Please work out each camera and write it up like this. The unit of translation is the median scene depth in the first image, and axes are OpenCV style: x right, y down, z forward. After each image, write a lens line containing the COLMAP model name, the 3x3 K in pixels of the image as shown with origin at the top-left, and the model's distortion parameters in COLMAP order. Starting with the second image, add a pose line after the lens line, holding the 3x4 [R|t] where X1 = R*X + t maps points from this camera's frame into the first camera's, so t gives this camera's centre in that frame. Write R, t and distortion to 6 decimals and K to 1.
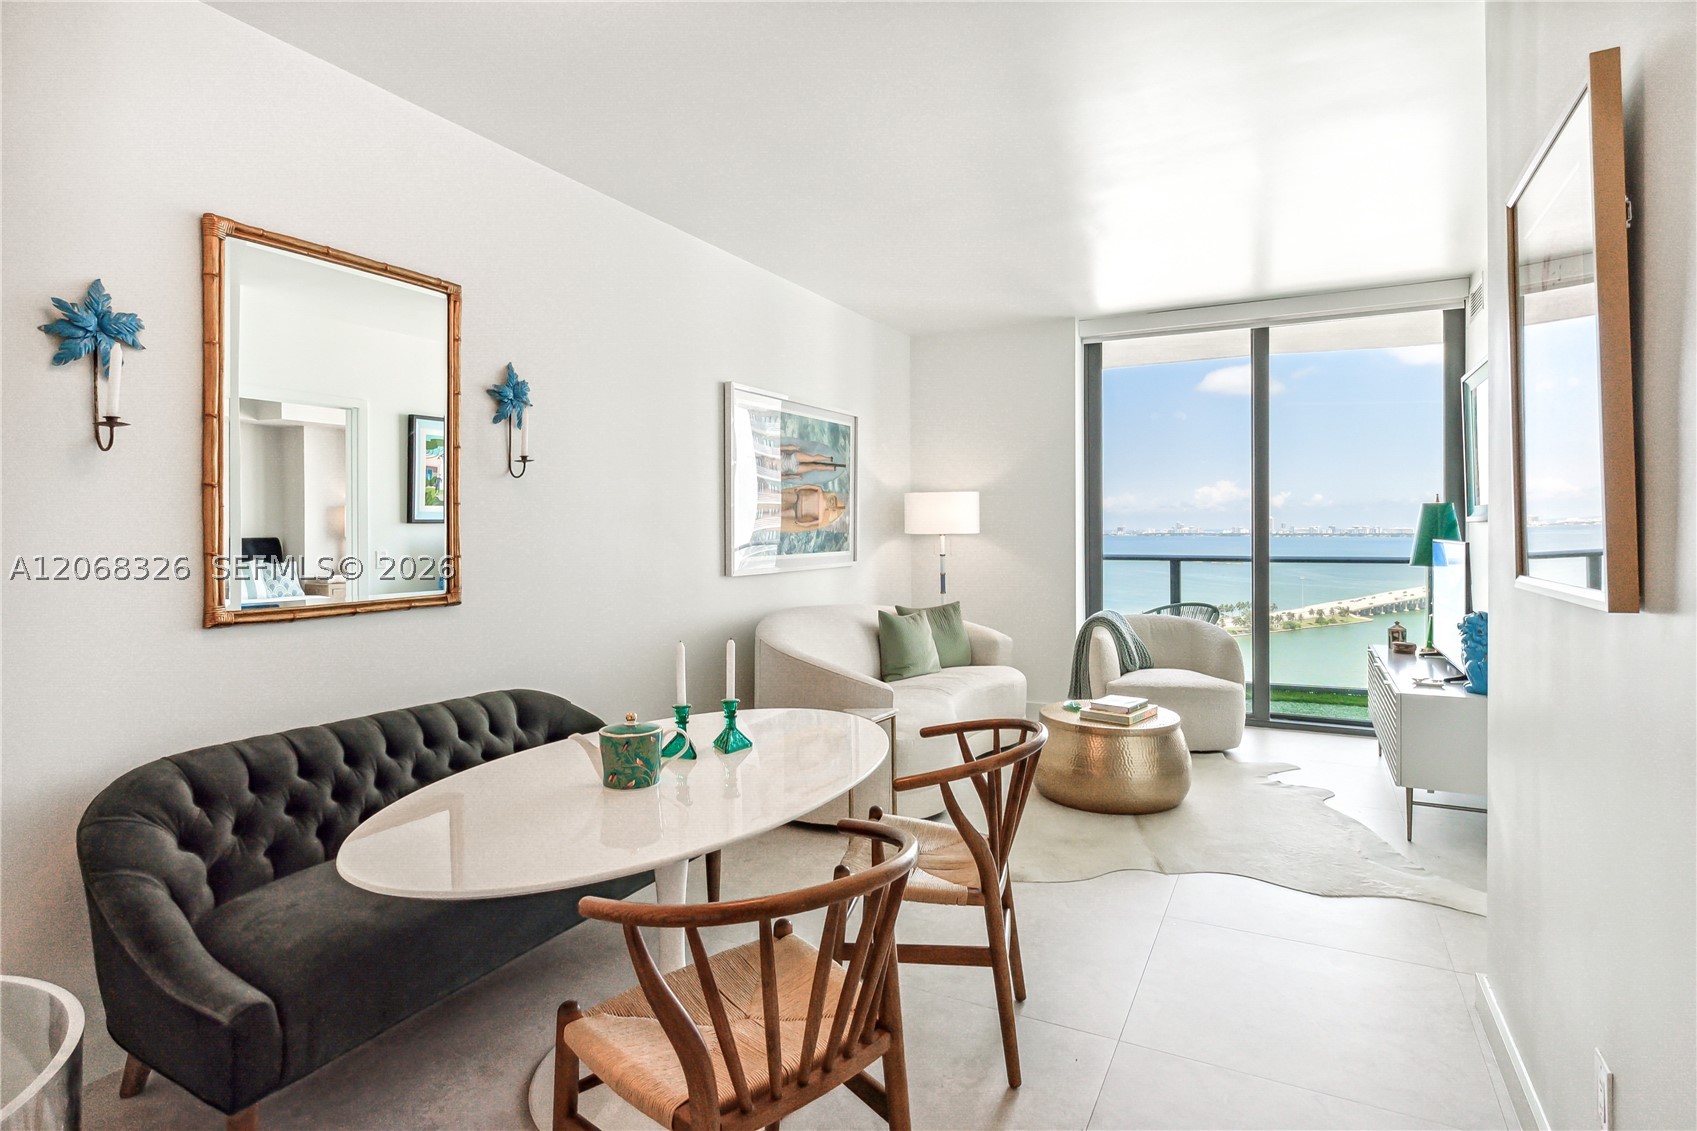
lens RADIAL K [[872.7, 0, 839.5], [0, 872.7, 534.5], [0, 0, 1]] dist [-0.001416, -0.000095]
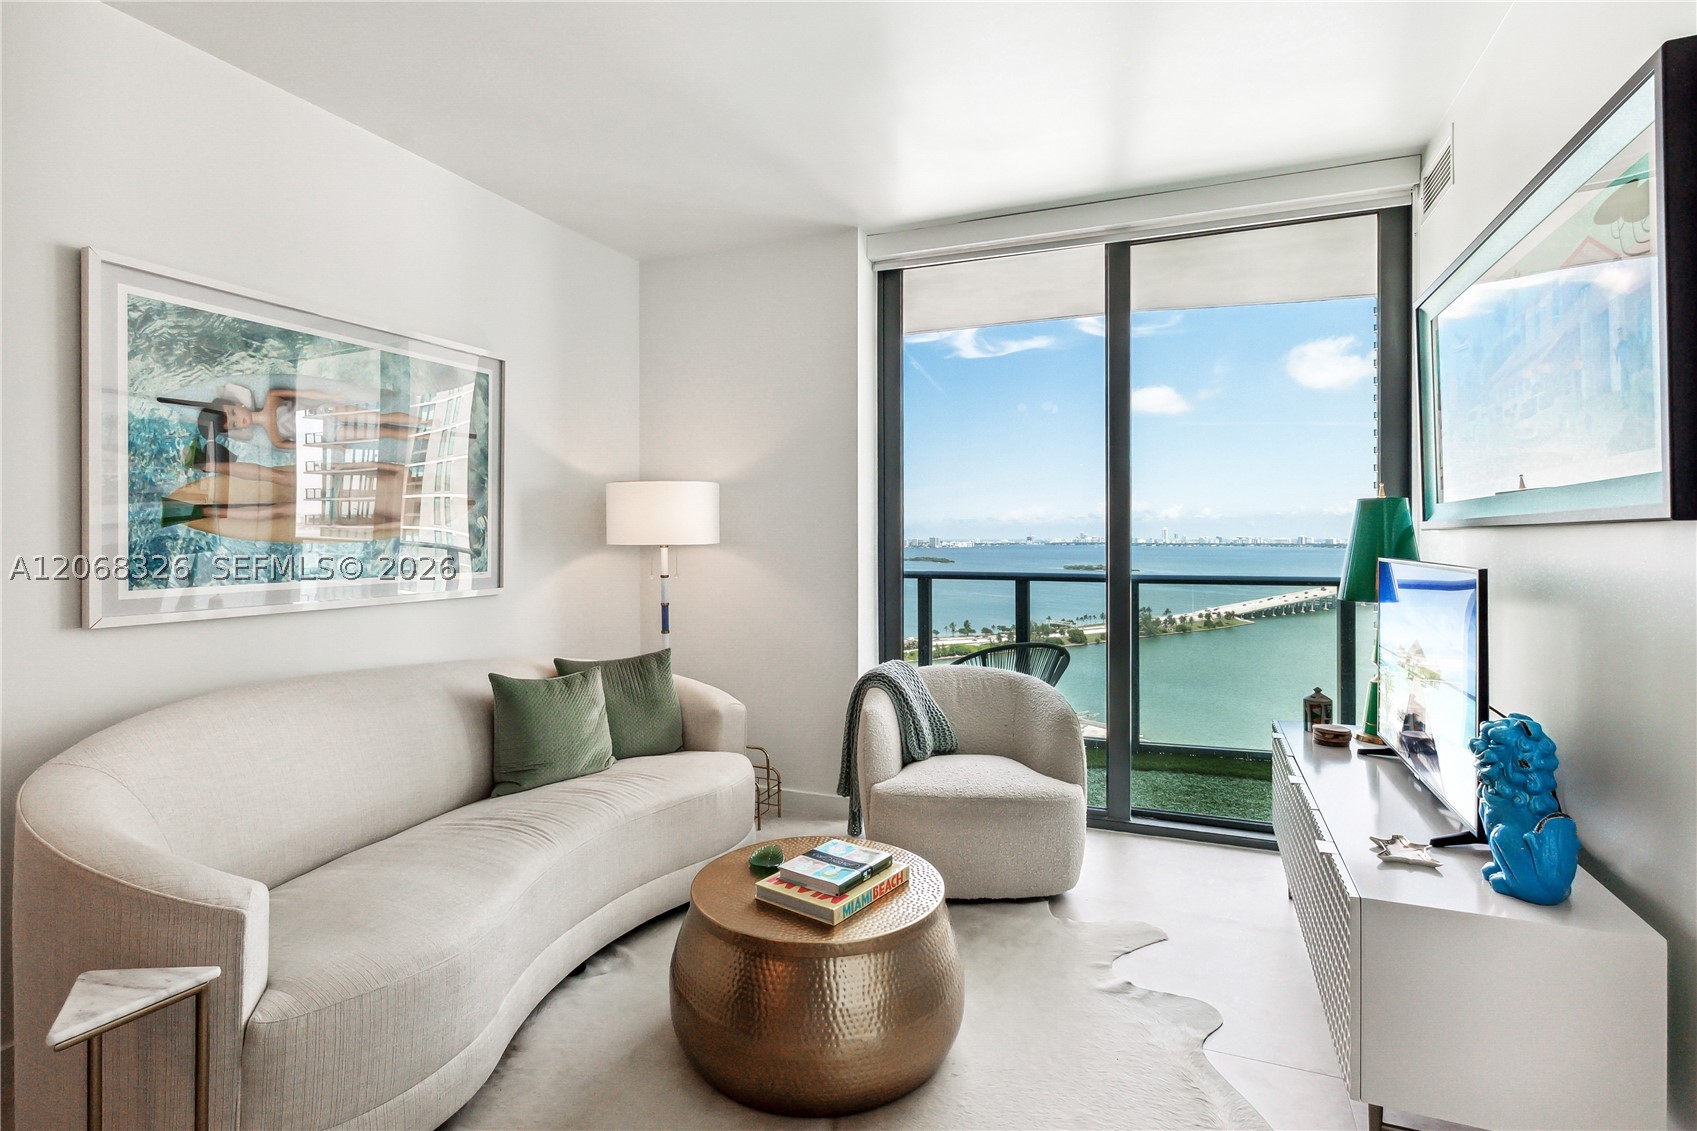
lens RADIAL K [[837.7, 0, 840.3], [0, 837.7, 536.8], [0, 0, 1]] dist [0.000487, -0.000119]
pose [[0.995992, 0.004080, 0.089346, 0.226777], [-0.003445, 0.999968, -0.007259, -0.003031], [-0.089373, 0.006923, 0.995974, 0.399882]]
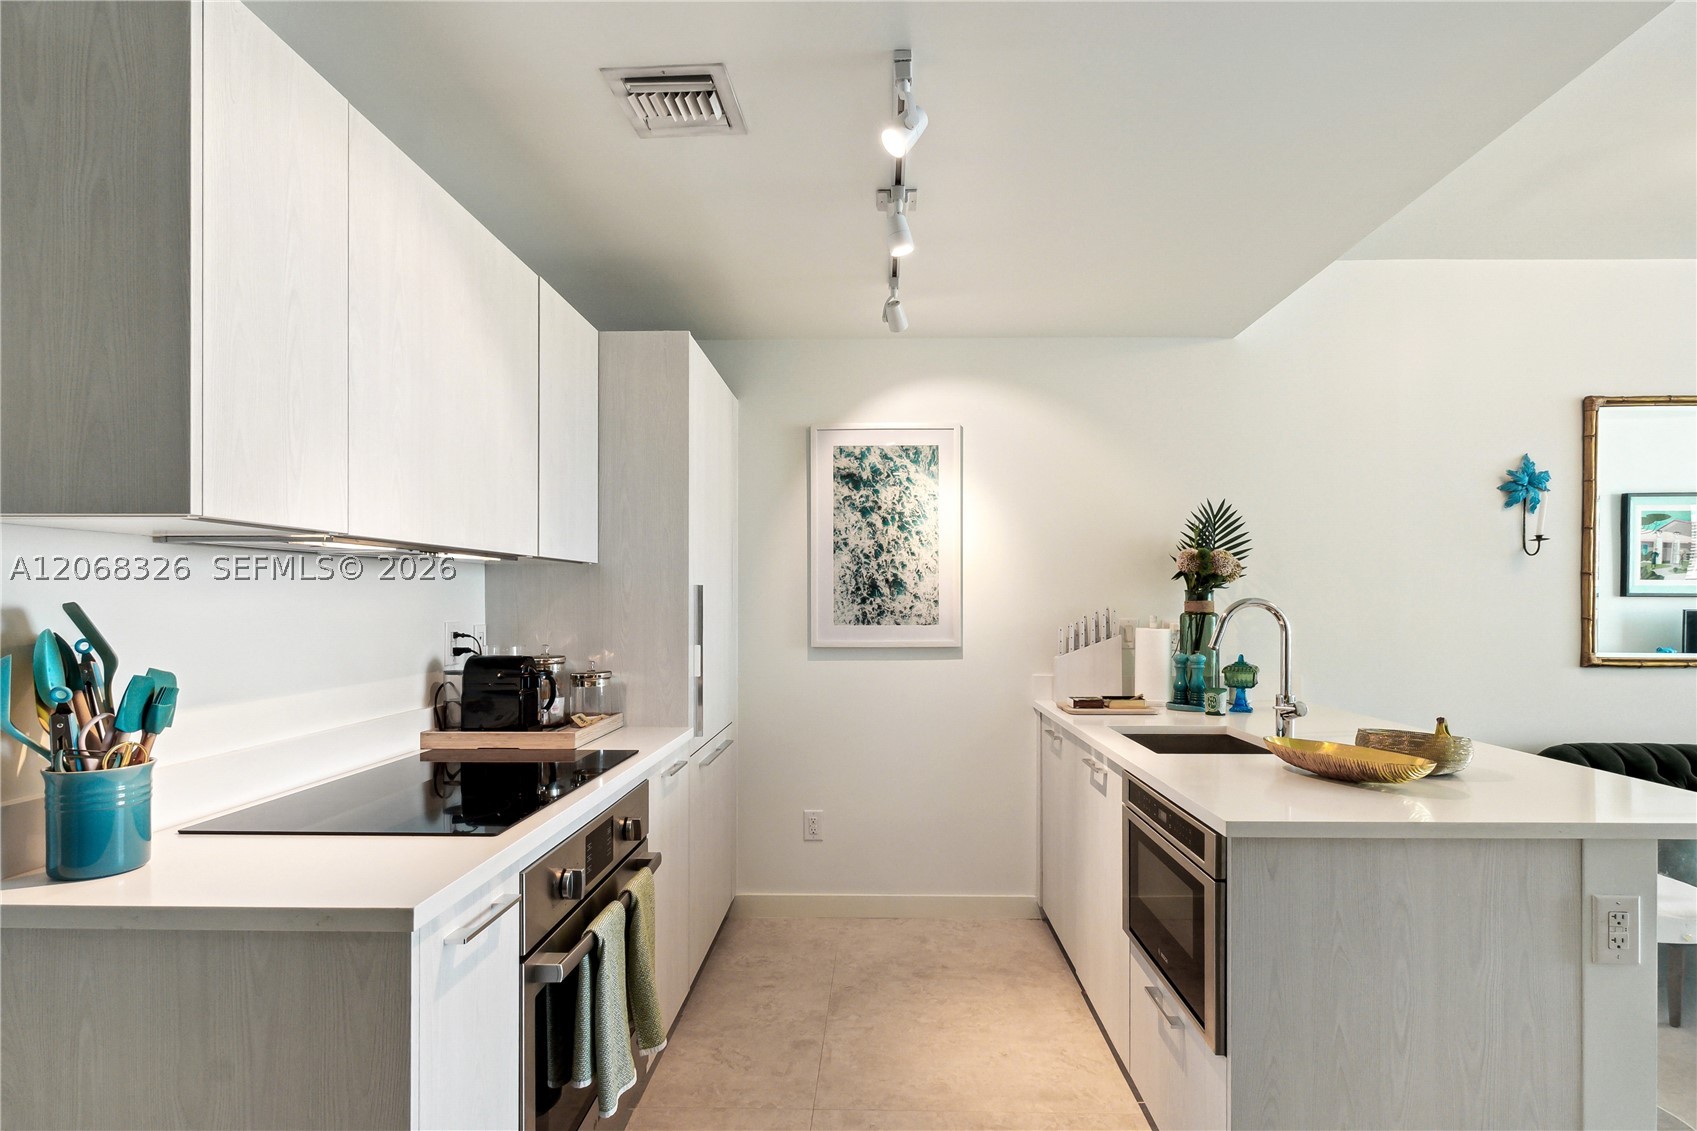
lens RADIAL K [[857.0, 0, 865.0], [0, 857.0, 605.4], [0, 0, 1]] dist [0.001749, -0.000300]
pose [[0.447643, 0.008789, -0.894169, 0.025331], [-0.010130, 0.999937, 0.004757, 0.002129], [0.894155, 0.006928, 0.447704, -0.357445]]
